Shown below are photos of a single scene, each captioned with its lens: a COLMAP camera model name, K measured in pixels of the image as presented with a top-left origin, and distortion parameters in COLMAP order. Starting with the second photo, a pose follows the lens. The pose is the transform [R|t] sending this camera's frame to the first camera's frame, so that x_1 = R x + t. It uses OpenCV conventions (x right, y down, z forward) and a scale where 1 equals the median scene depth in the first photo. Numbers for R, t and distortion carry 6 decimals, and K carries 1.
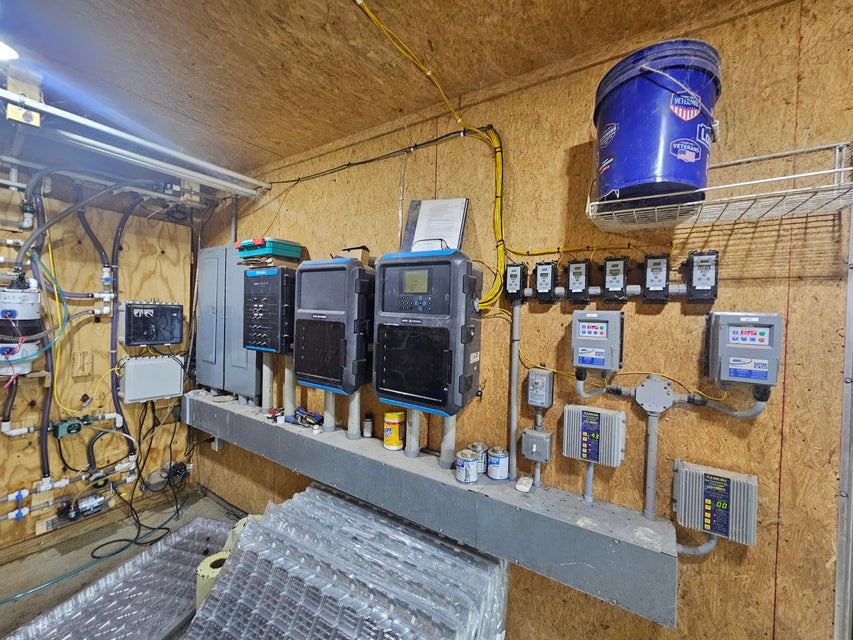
lens RADIAL K [[347.8, 0, 424.6], [0, 347.8, 318.5], [0, 0, 1]] dist [-0.000672, 0.000140]
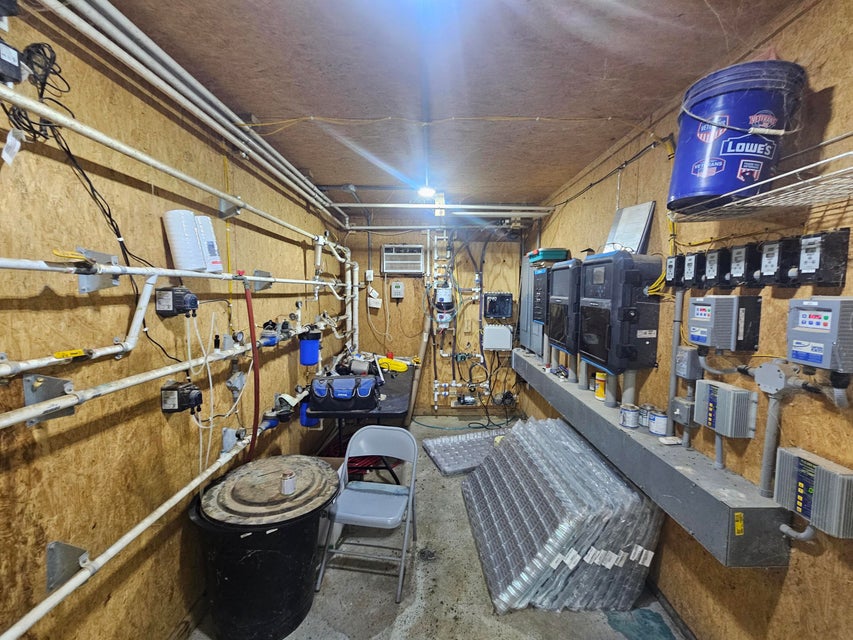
lens RADIAL K [[347.8, 0, 426.7], [0, 347.8, 319.4], [0, 0, 1]] dist [-0.000672, 0.000140]
pose [[0.536373, 0.044270, -0.842819, 0.519585], [-0.004226, 0.998752, 0.049771, 0.001653], [0.843971, -0.023134, 0.535890, -0.215440]]
